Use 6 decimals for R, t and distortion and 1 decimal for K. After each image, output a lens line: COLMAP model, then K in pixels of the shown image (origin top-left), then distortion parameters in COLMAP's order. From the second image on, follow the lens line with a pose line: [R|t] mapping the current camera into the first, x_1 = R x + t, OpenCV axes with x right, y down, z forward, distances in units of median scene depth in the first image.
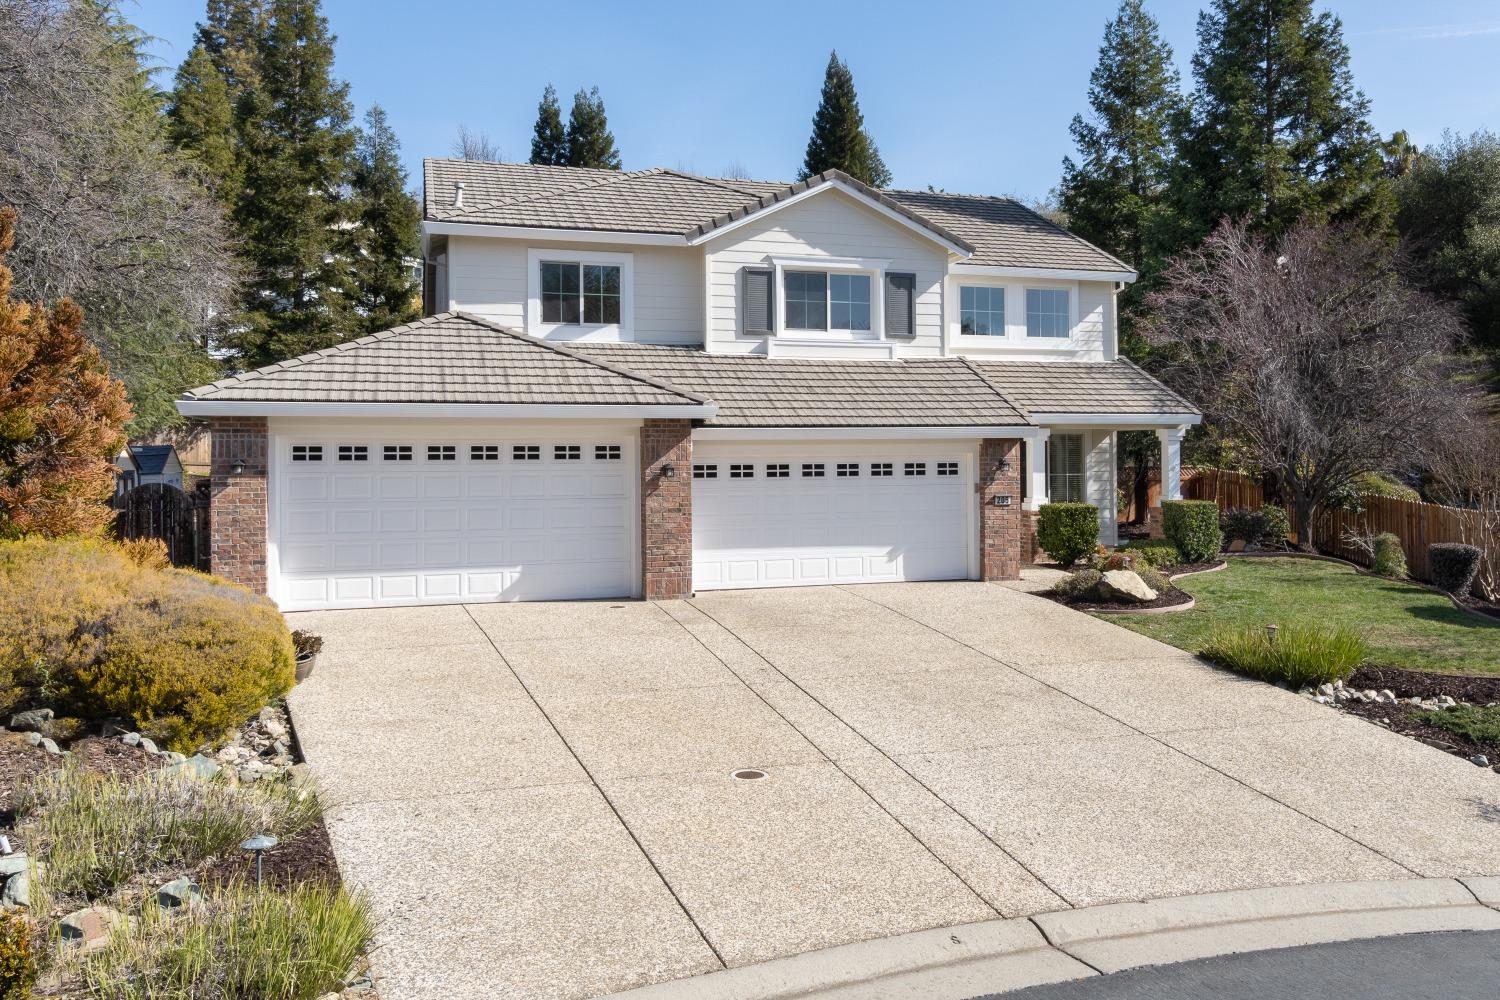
lens RADIAL K [[1104.9, 0, 817.5], [0, 1104.9, 455.2], [0, 0, 1]] dist [-0.002334, -0.001023]
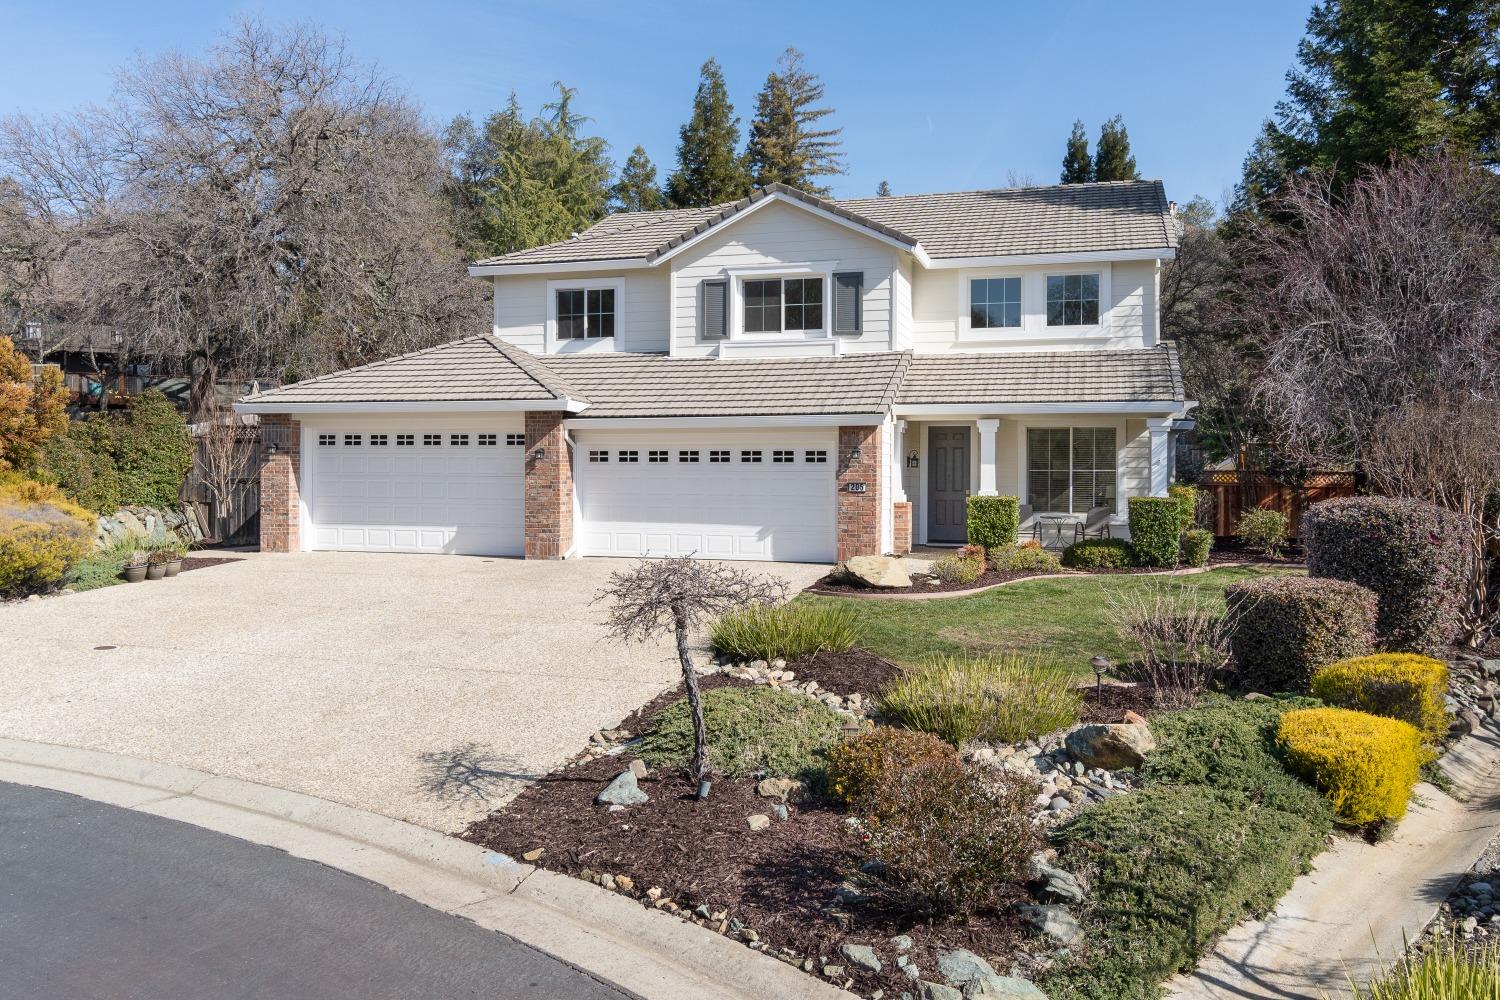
lens RADIAL K [[1027.6, 0, 783.8], [0, 1027.6, 483.1], [0, 0, 1]] dist [0.000870, 0.000001]
pose [[0.849867, 0.016005, -0.526755, 0.567440], [-0.010036, 0.999849, 0.014188, 0.022478], [0.526902, -0.006772, 0.849899, 0.145674]]
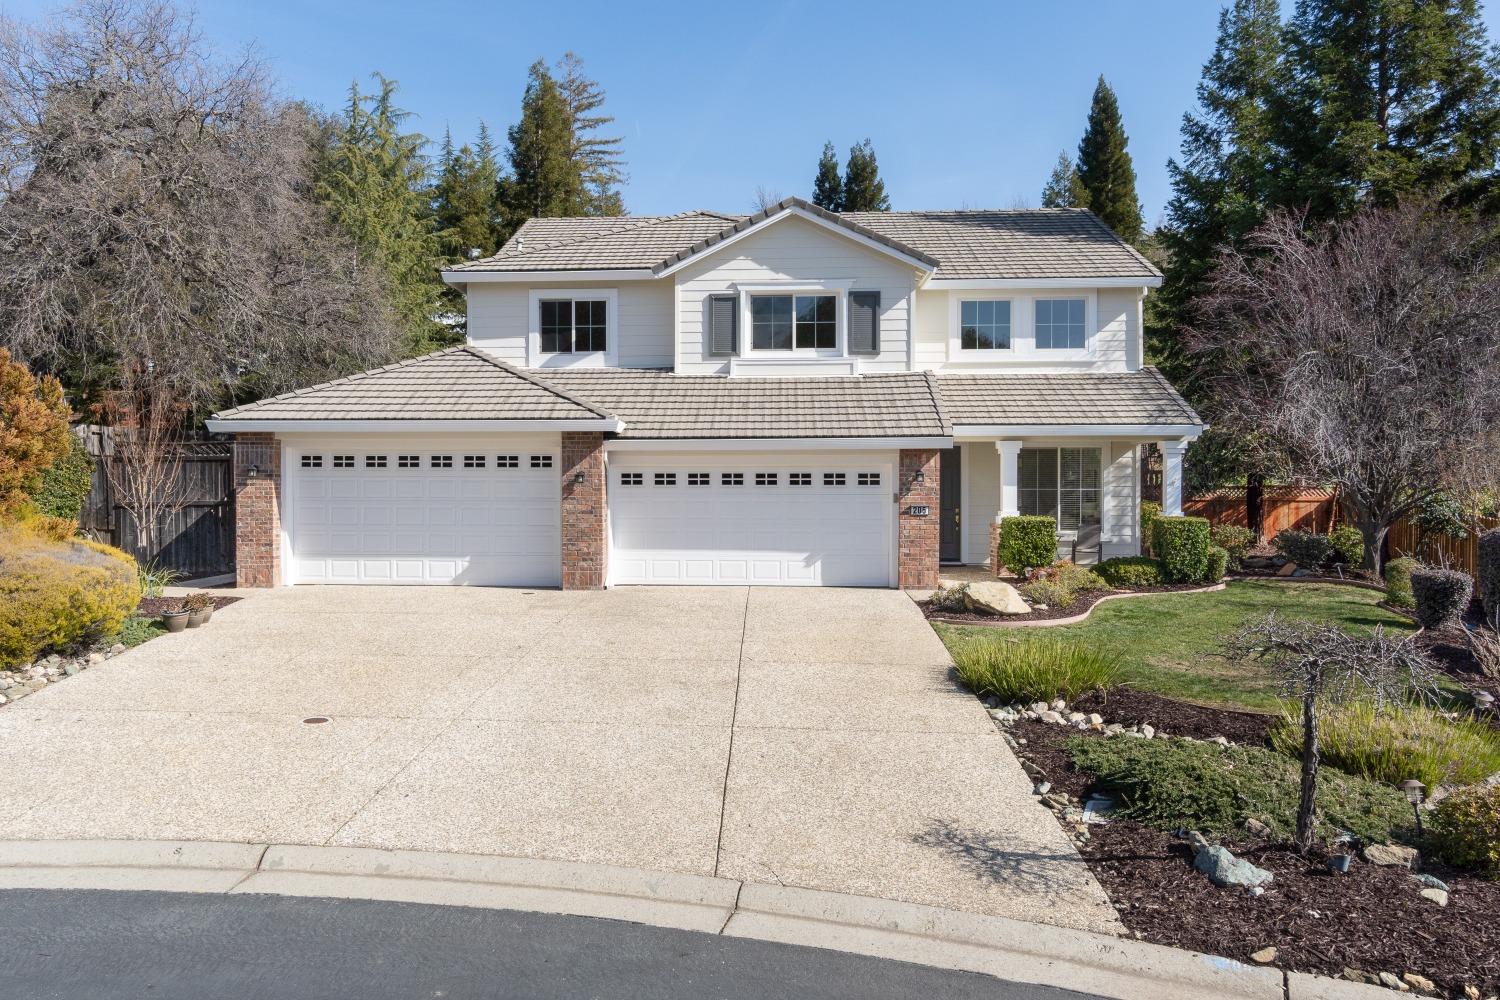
lens RADIAL K [[1016.5, 0, 710.7], [0, 1016.5, 497.2], [0, 0, 1]] dist [0.000452, -0.000407]
pose [[0.931109, 0.013151, -0.364504, 0.305646], [-0.006321, 0.999781, 0.019926, 0.010456], [0.364687, -0.016249, 0.930989, 0.059159]]
